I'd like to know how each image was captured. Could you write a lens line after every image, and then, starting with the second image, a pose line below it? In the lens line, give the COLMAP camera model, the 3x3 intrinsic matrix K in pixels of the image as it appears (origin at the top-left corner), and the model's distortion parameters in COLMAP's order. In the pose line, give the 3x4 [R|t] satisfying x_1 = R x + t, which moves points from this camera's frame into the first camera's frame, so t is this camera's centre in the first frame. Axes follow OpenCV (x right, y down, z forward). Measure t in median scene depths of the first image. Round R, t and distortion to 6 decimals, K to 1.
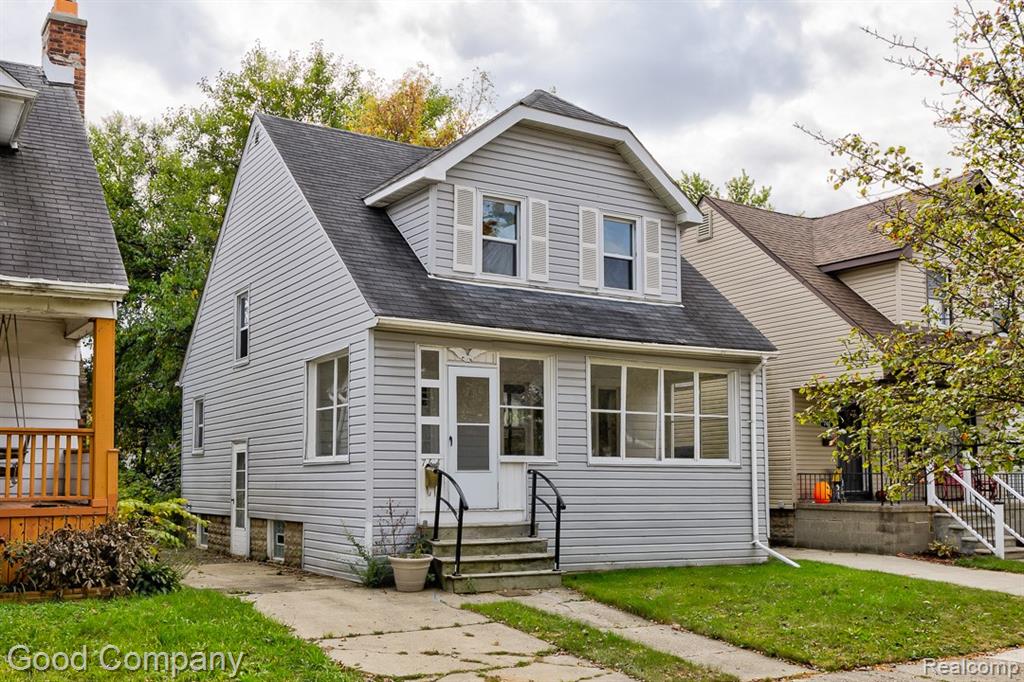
lens RADIAL K [[1016.7, 0, 512.0], [0, 1016.7, 341.0], [0, 0, 1]] dist [-0.000042, -0.006163]
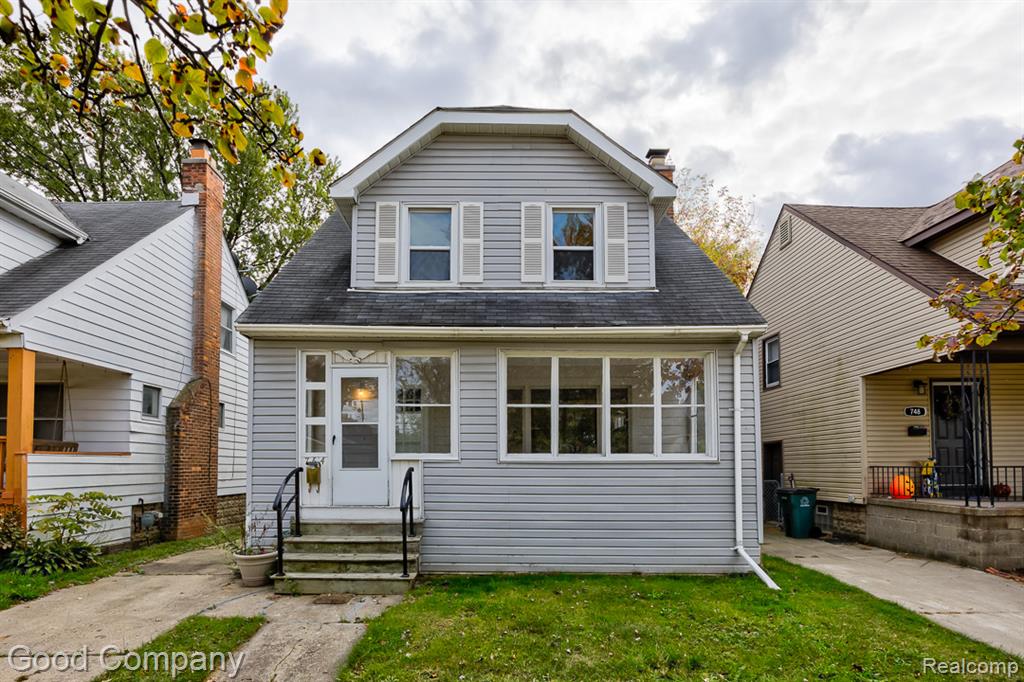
lens RADIAL K [[529.4, 0, 507.9], [0, 529.4, 423.9], [0, 0, 1]] dist [-0.019903, 0.000317]
pose [[0.852965, -0.038435, -0.520551, 0.314802], [0.071116, 0.996543, 0.042948, 0.060113], [0.517101, -0.073653, 0.852750, 0.533421]]
